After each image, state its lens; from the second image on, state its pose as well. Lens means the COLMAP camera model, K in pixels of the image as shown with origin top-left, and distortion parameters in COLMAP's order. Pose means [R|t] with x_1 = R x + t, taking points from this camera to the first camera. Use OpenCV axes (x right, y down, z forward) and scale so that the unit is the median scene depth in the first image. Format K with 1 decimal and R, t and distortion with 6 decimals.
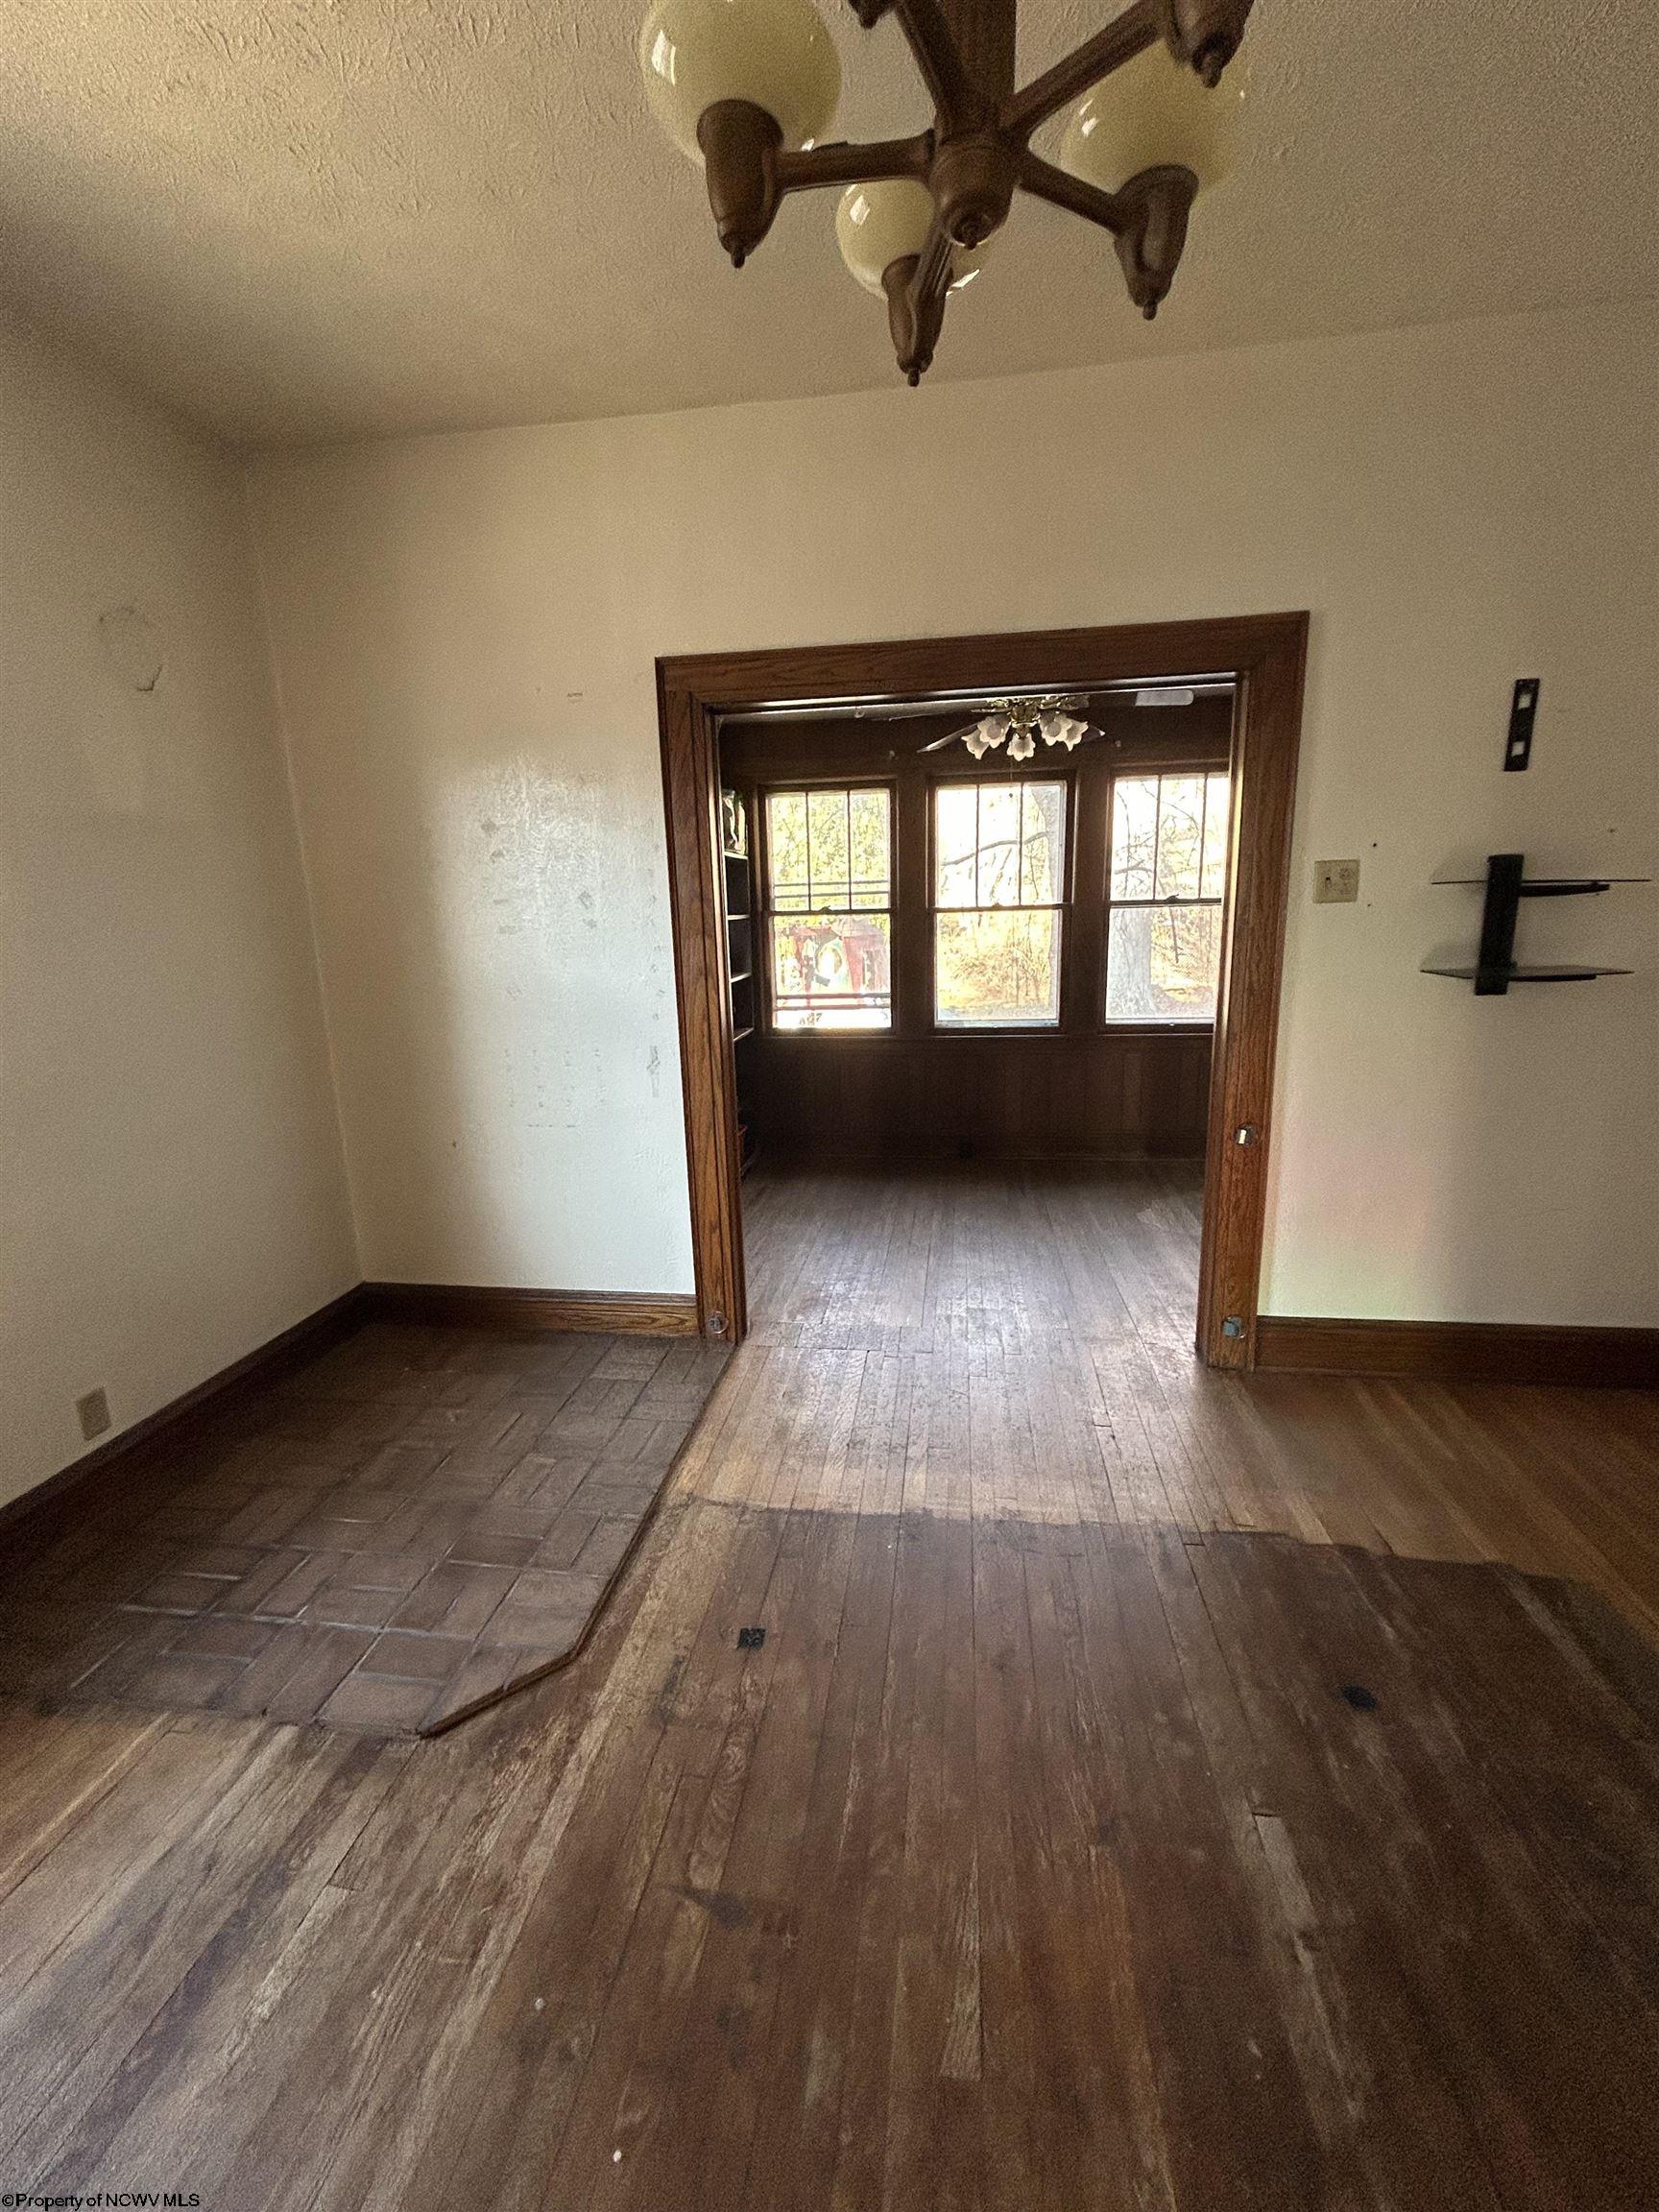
lens RADIAL K [[890.5, 0, 830.8], [0, 890.5, 1124.6], [0, 0, 1]] dist [0.000682, -0.000542]
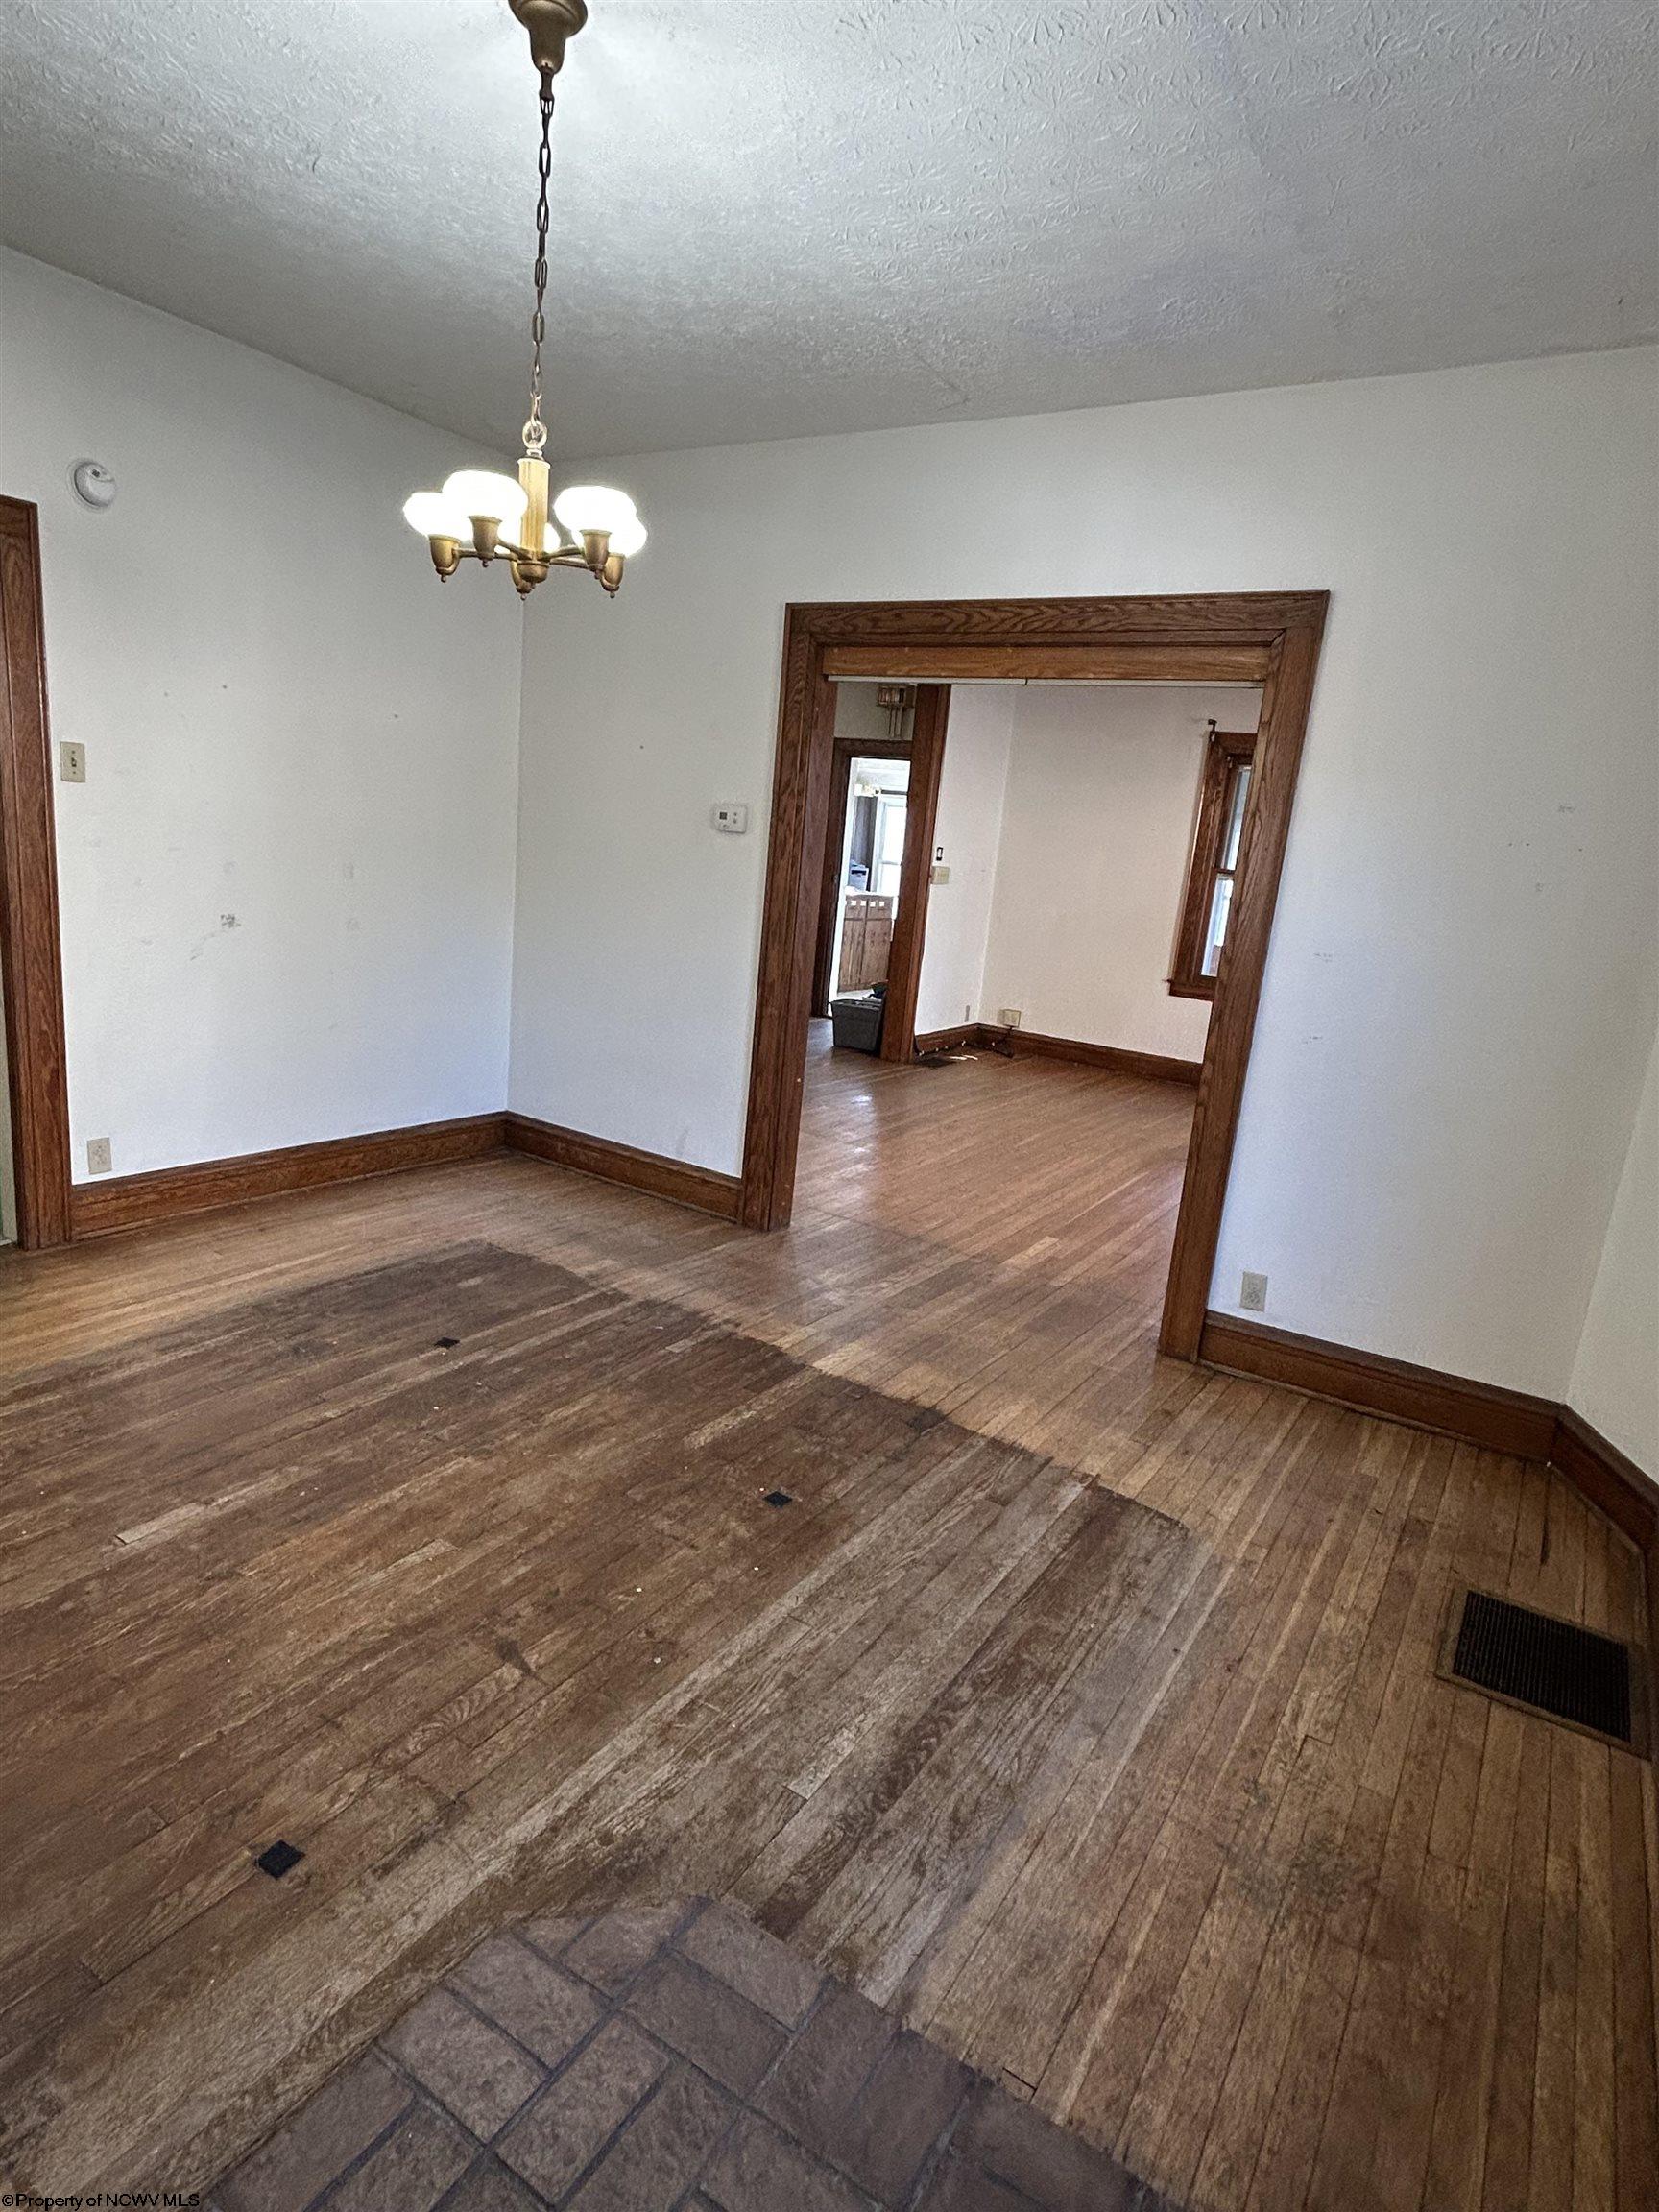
lens RADIAL K [[1218.6, 0, 835.3], [0, 1218.6, 1110.8], [0, 0, 1]] dist [0.042526, 0.001626]
pose [[-0.911431, -0.143277, 0.385702, -0.862531], [0.032859, 0.909073, 0.415340, -0.387258], [-0.410139, 0.391227, -0.823849, 1.546722]]
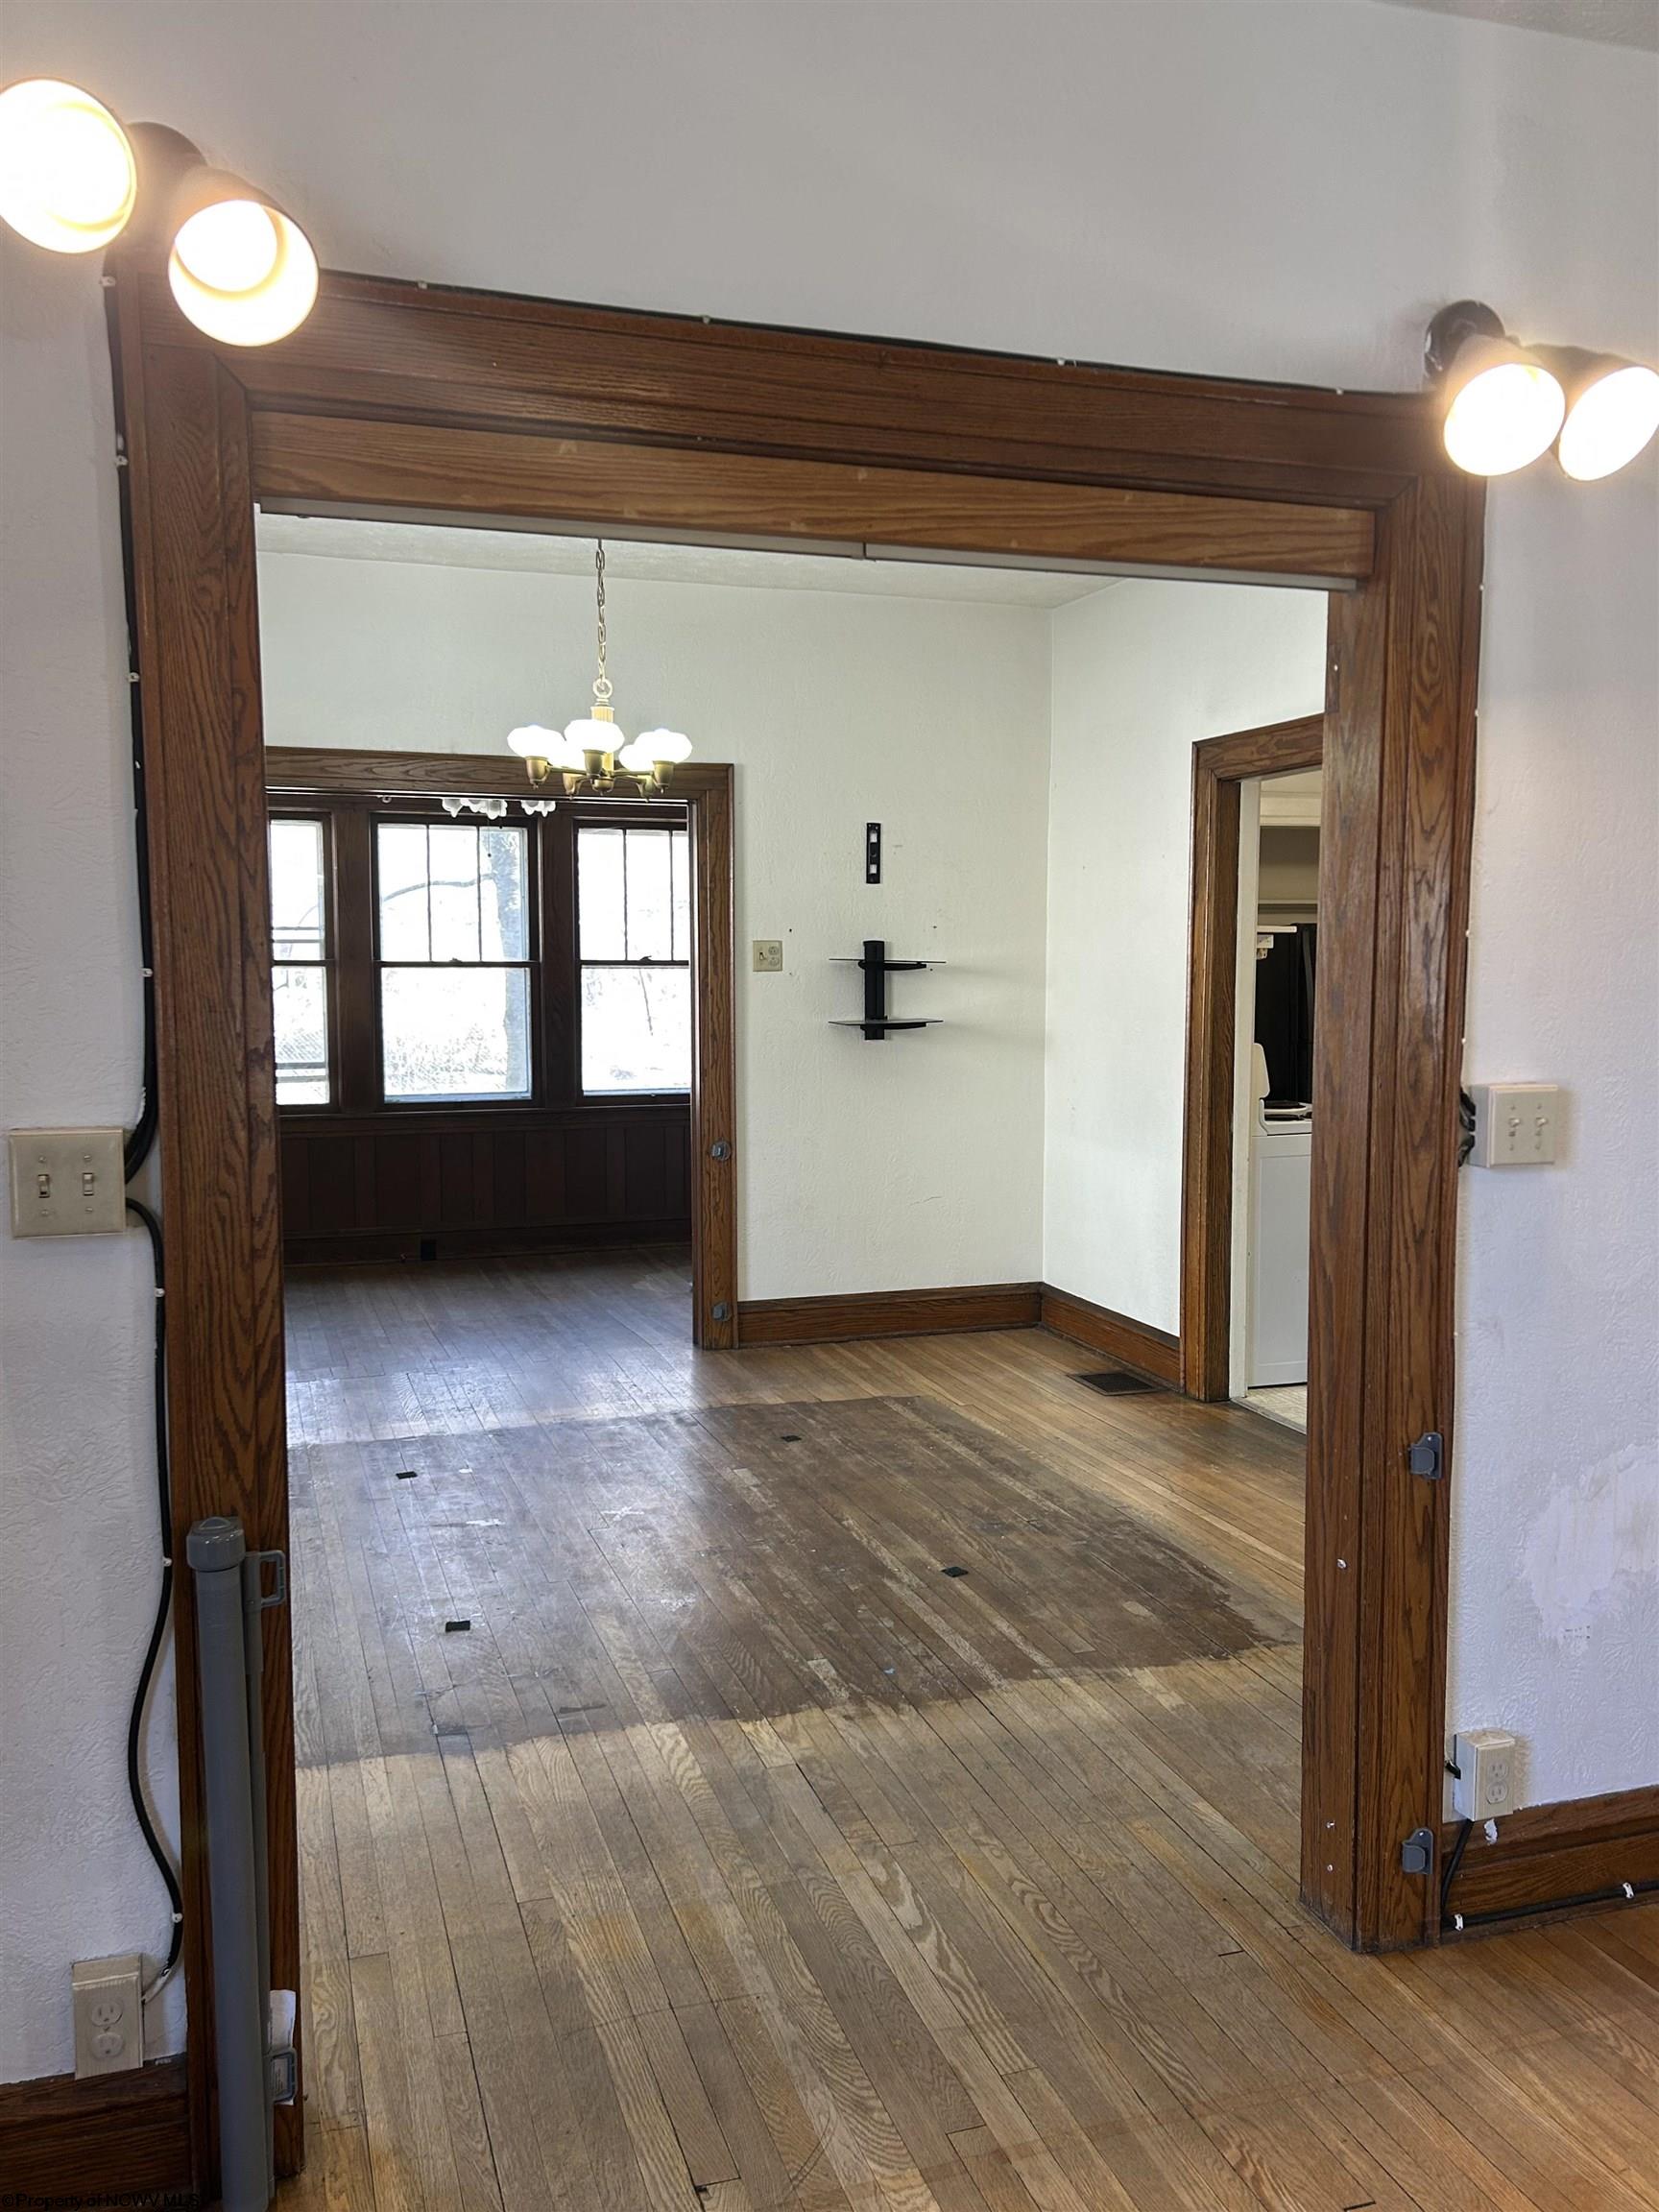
lens RADIAL K [[1781.2, 0, 833.3], [0, 1781.2, 1106.8], [0, 0, 1]] dist [0.009964, -0.000631]
pose [[0.890723, -0.006448, 0.454501, -0.844926], [0.076683, 0.987699, -0.136270, 0.488081], [-0.448031, 0.156231, 0.880261, -2.058523]]
